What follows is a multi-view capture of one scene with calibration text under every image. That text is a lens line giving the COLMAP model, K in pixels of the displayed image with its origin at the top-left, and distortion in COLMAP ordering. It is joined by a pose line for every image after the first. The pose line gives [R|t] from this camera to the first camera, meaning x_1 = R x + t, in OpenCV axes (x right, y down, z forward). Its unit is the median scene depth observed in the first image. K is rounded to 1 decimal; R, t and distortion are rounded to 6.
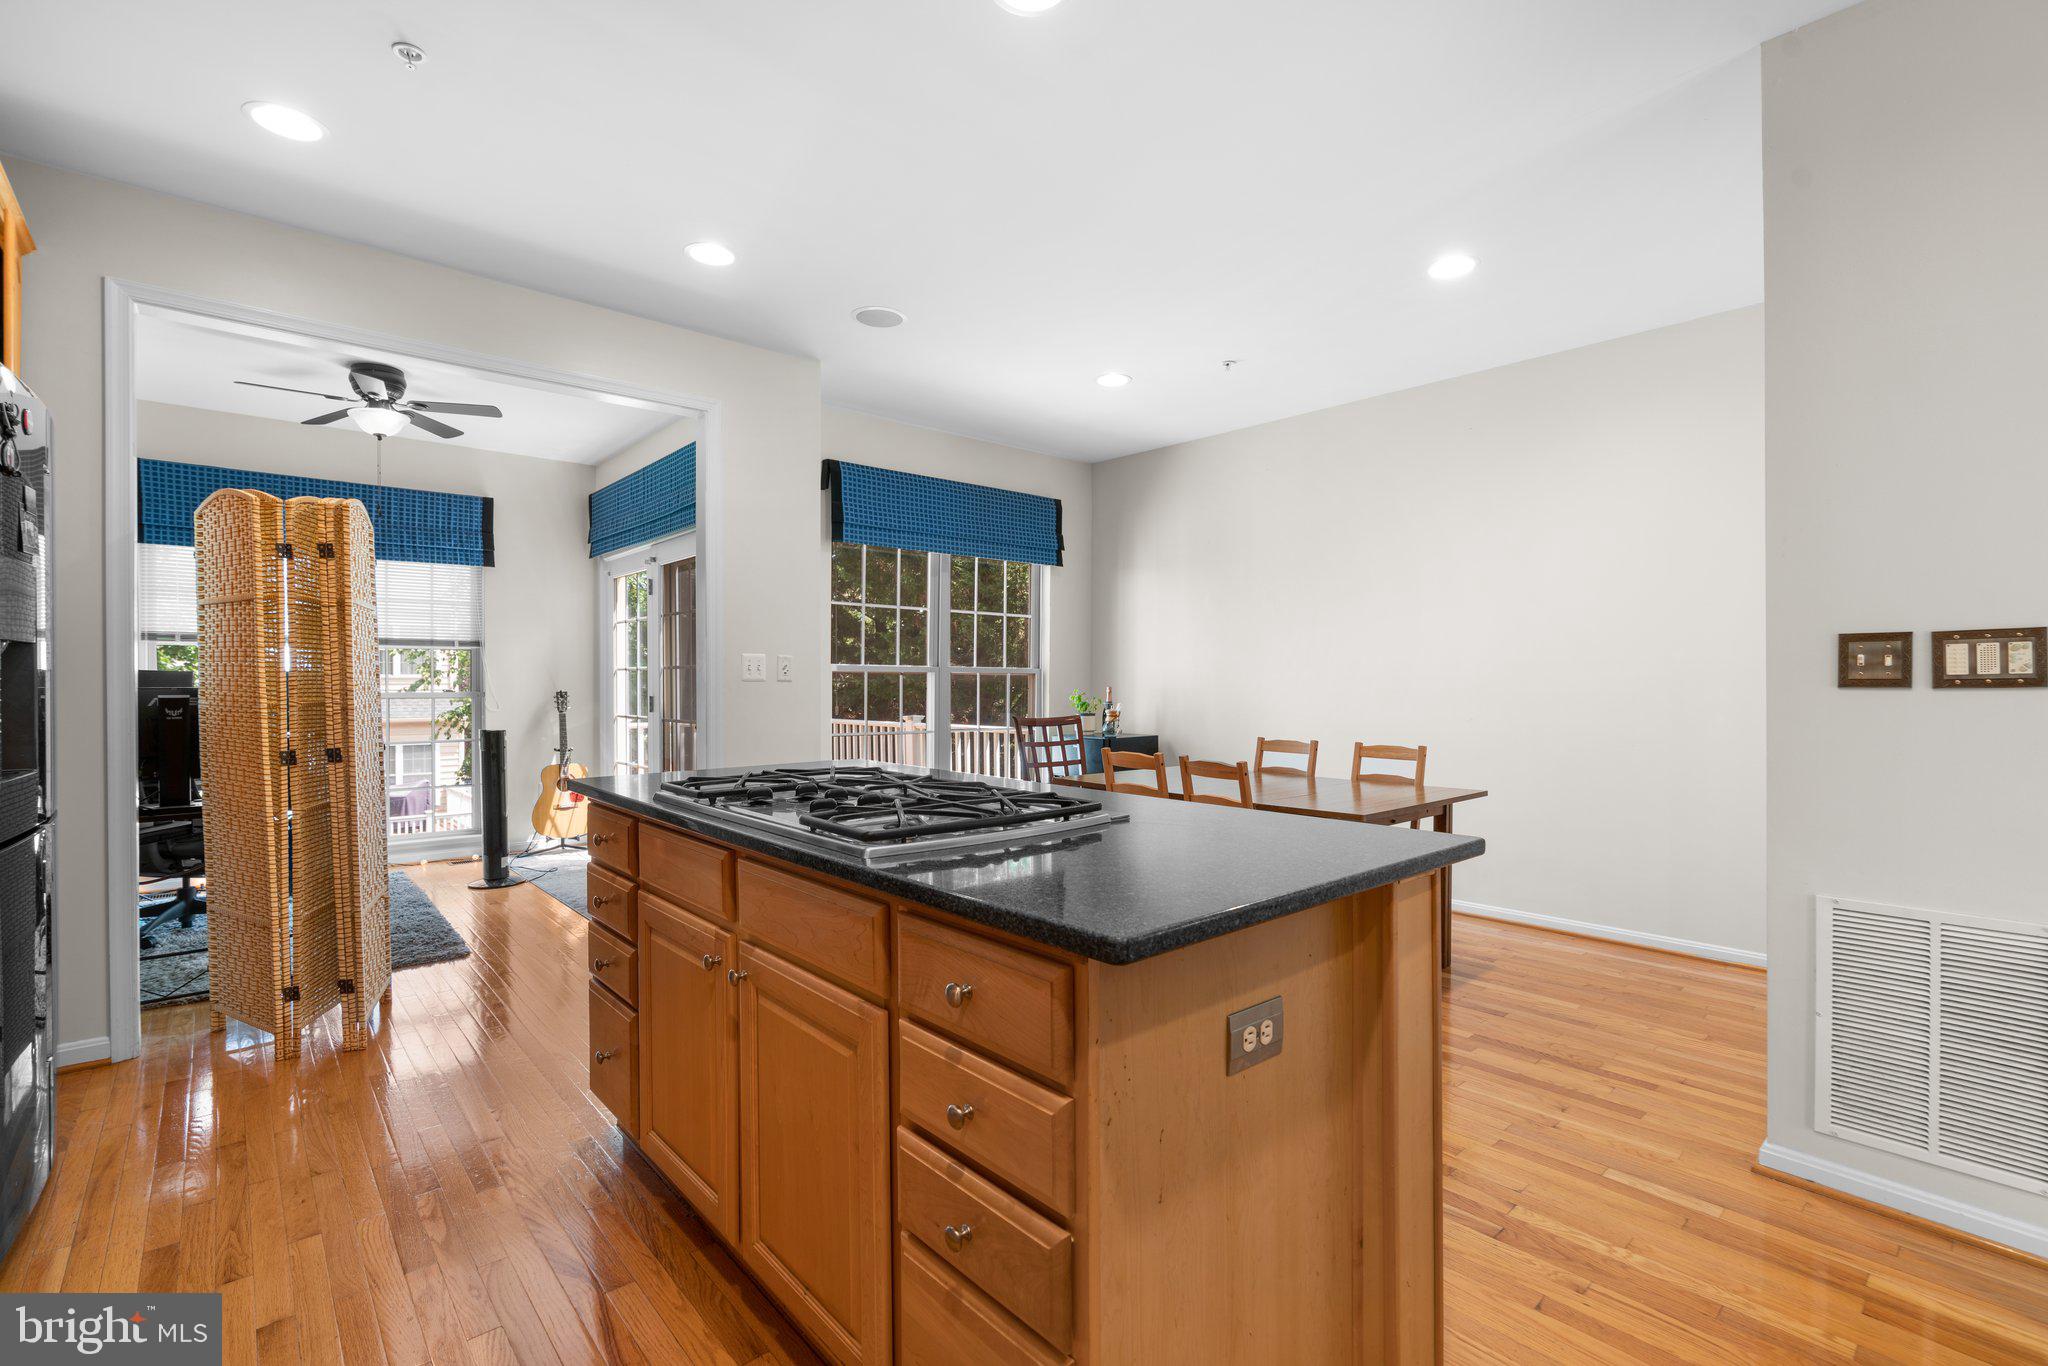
lens RADIAL K [[924.3, 0, 1025.8], [0, 924.3, 683.1], [0, 0, 1]] dist [-0.004043, 0.001906]
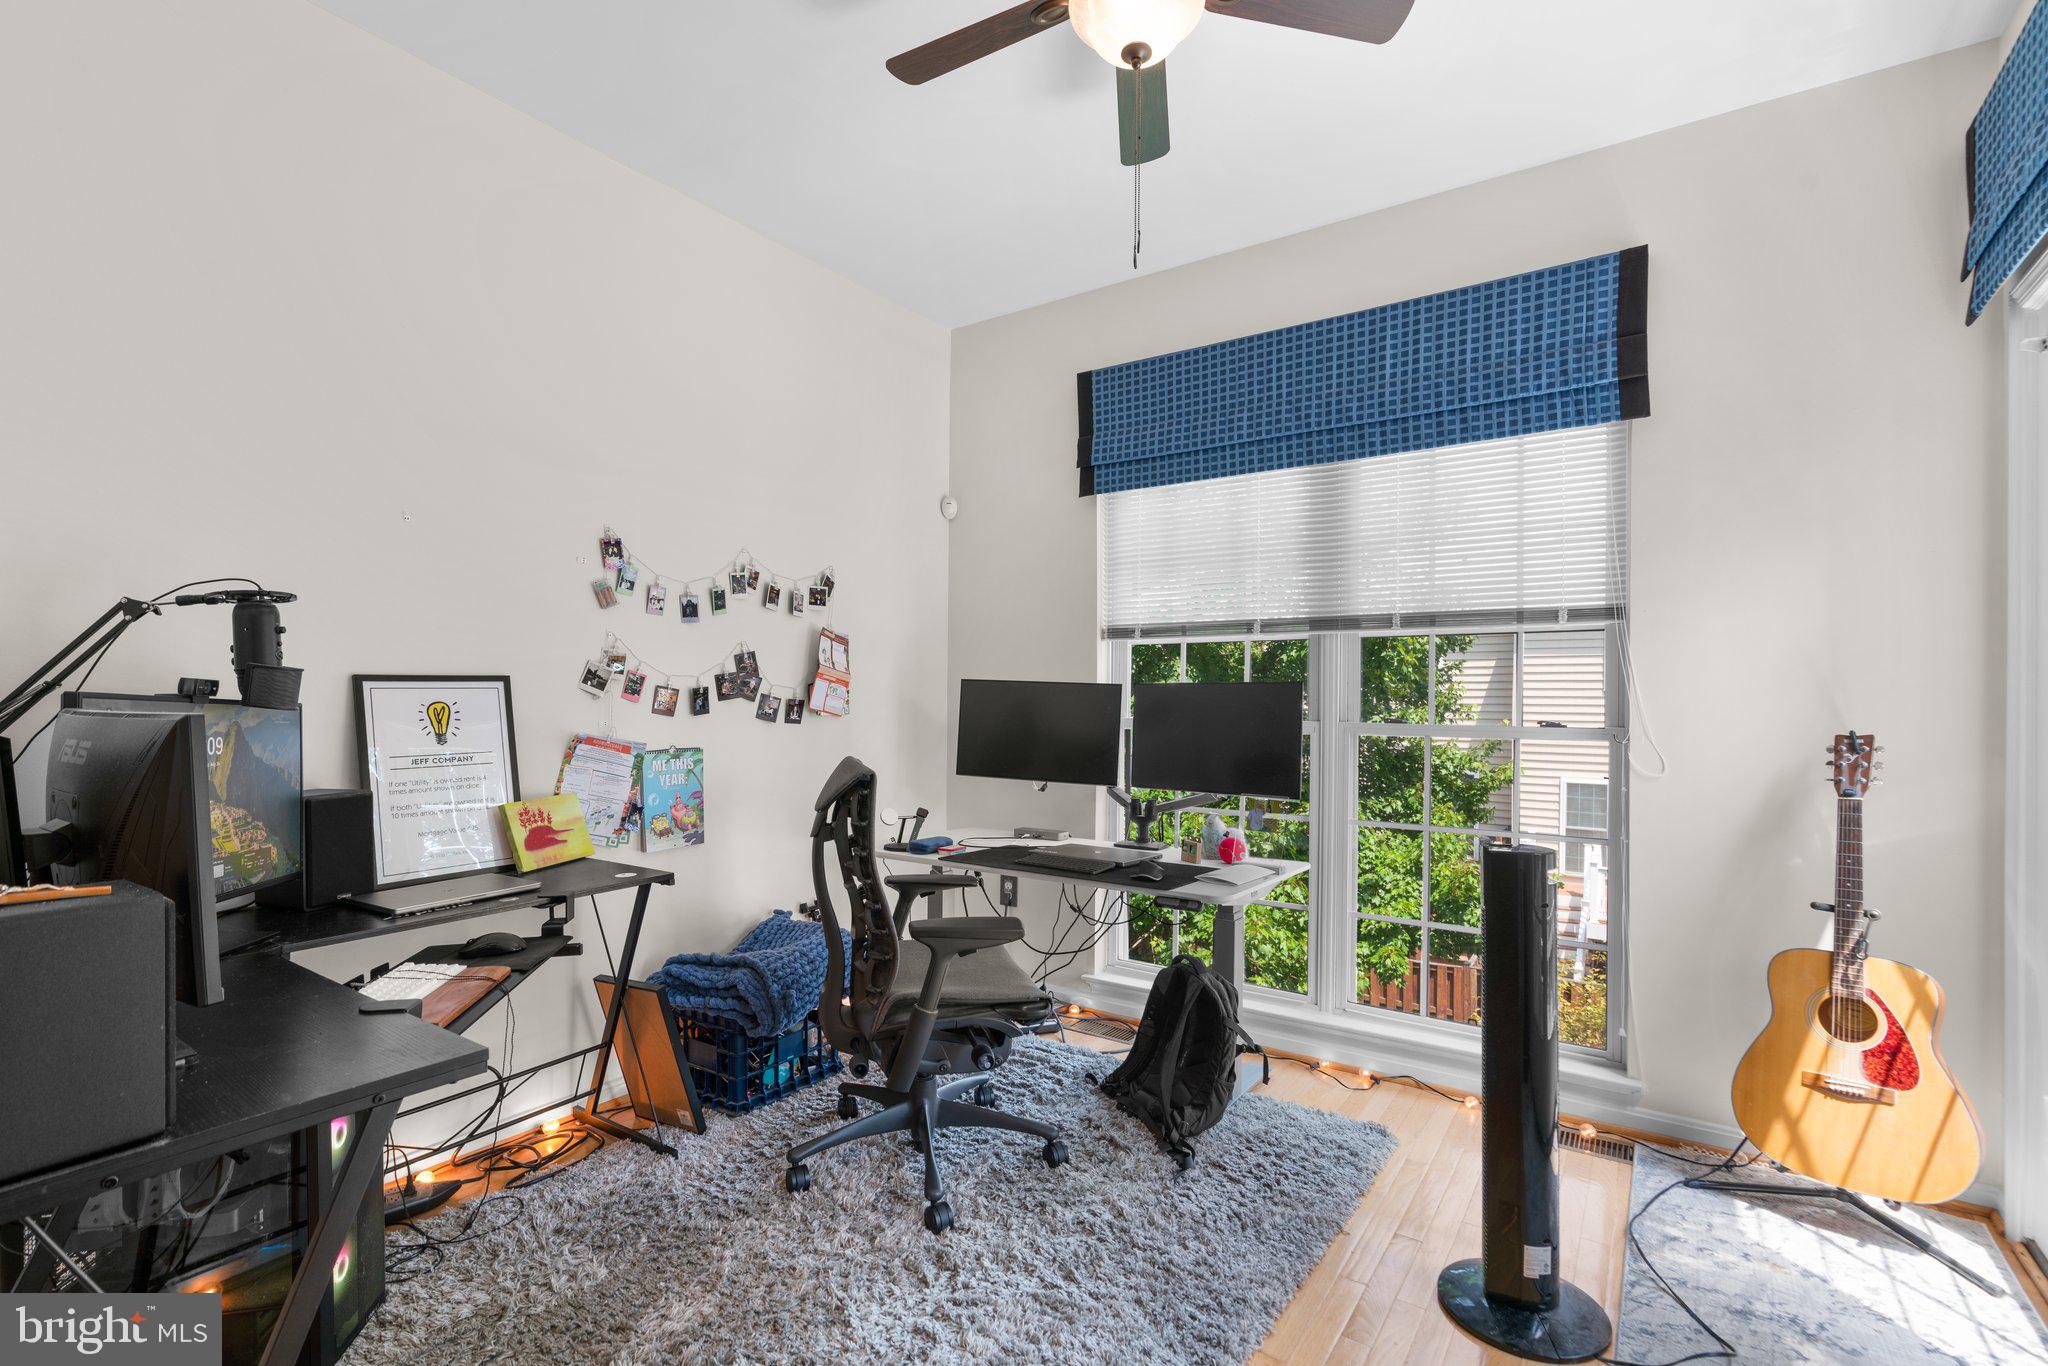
lens RADIAL K [[924.3, 0, 1023.8], [0, 924.3, 692.1], [0, 0, 1]] dist [-0.004043, 0.001906]
pose [[0.226298, -0.007972, -0.974026, -0.262067], [-0.020676, 0.999702, -0.012986, 0.004399], [0.973839, 0.023077, 0.226065, 0.682404]]
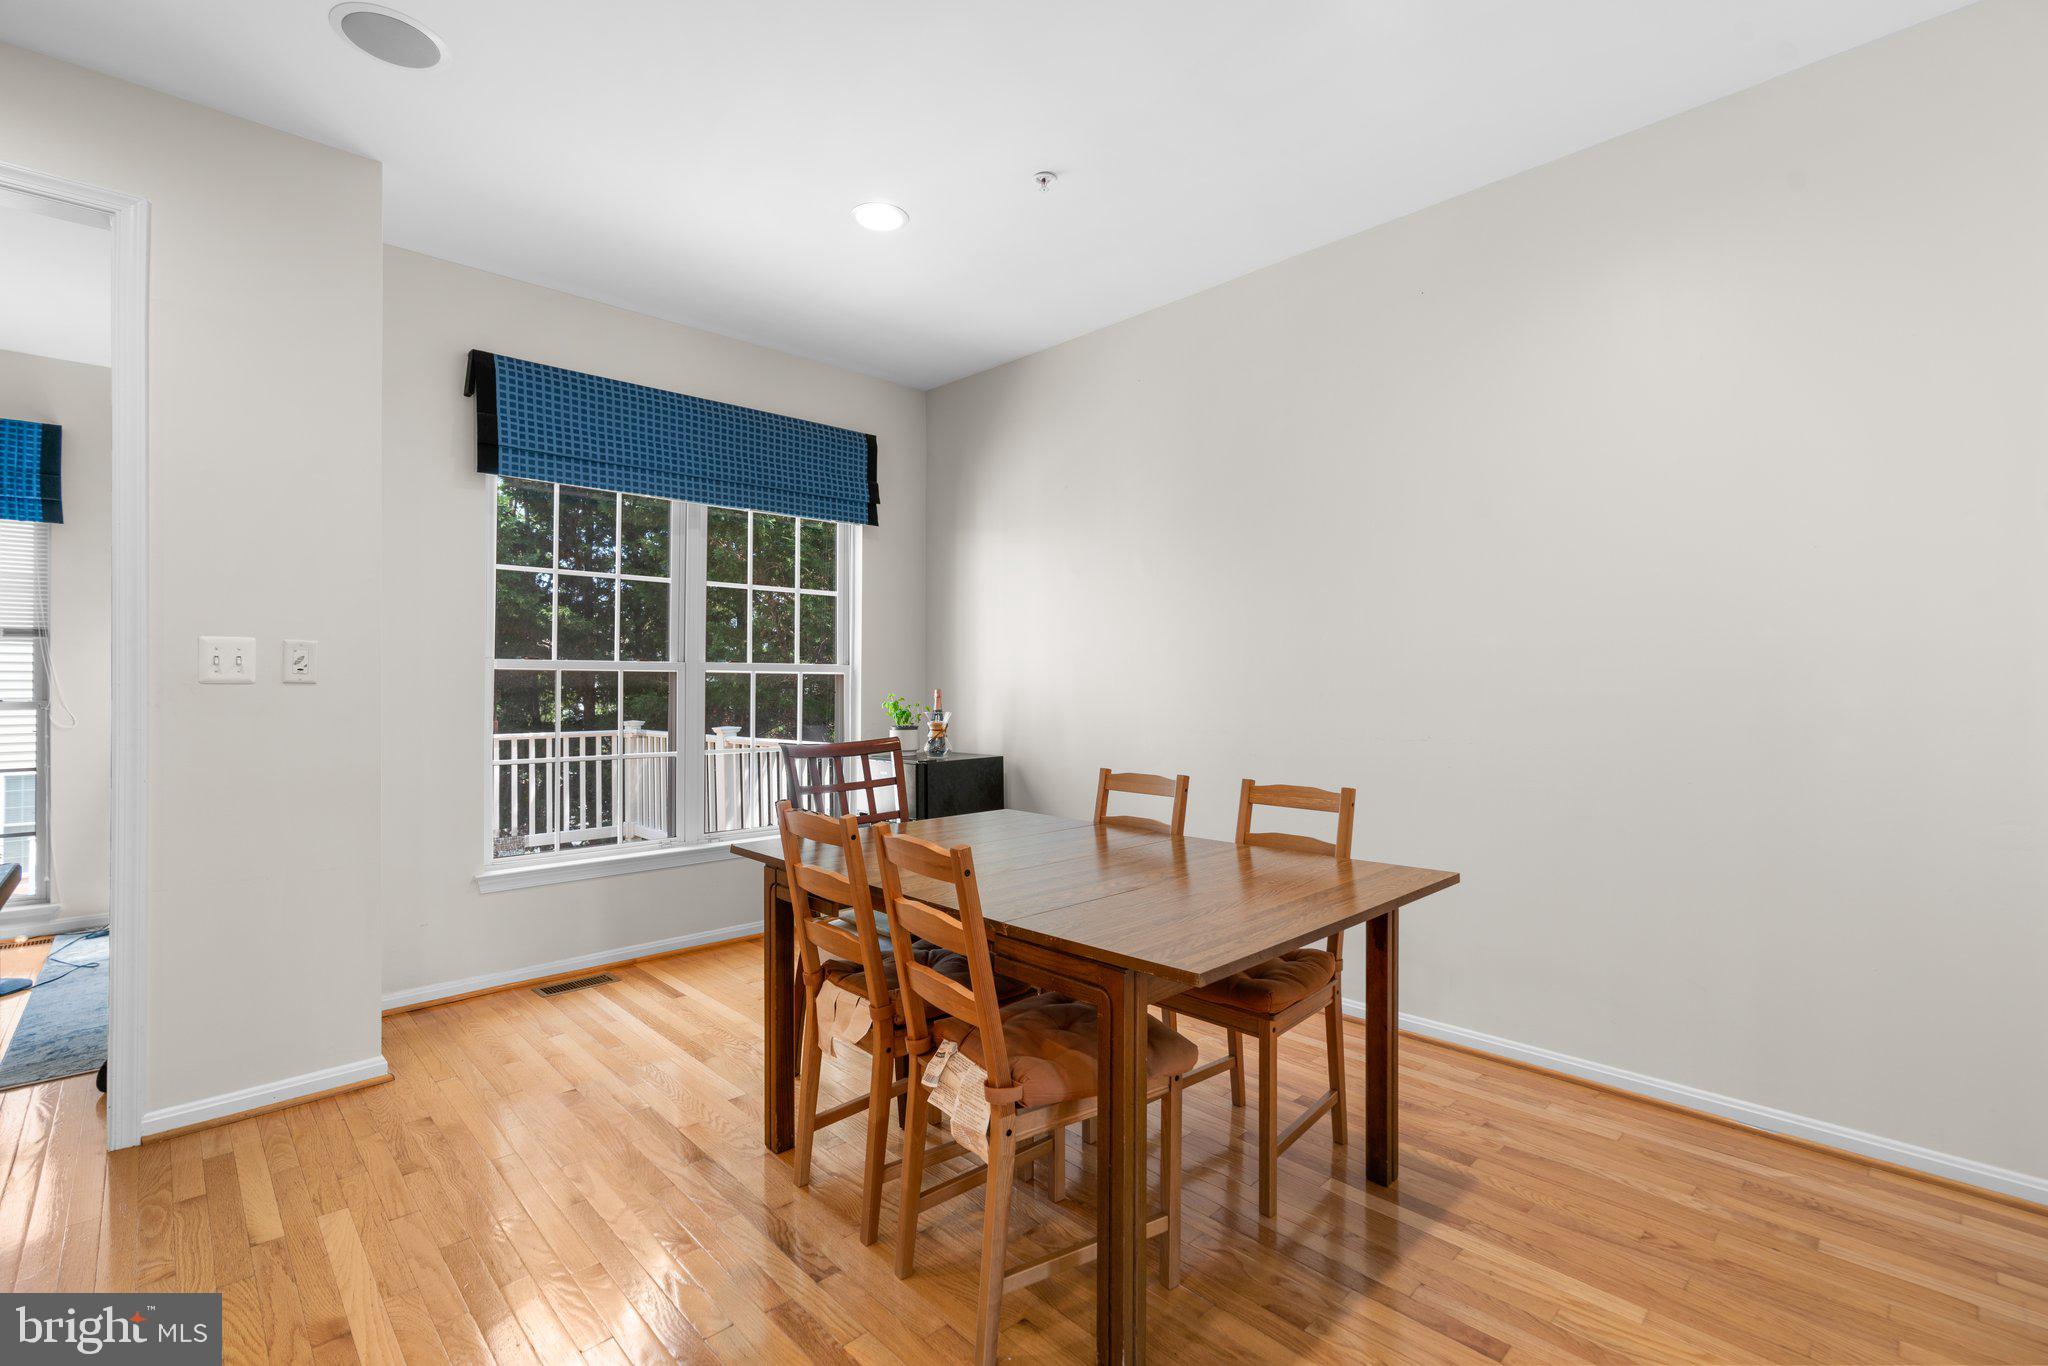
lens RADIAL K [[924.3, 0, 1023.2], [0, 924.3, 670.2], [0, 0, 1]] dist [-0.004043, 0.001906]
pose [[0.999283, -0.004204, 0.037630, 0.136534], [0.004780, 0.999873, -0.015232, 0.000288], [-0.037561, 0.015401, 0.999176, 0.284501]]
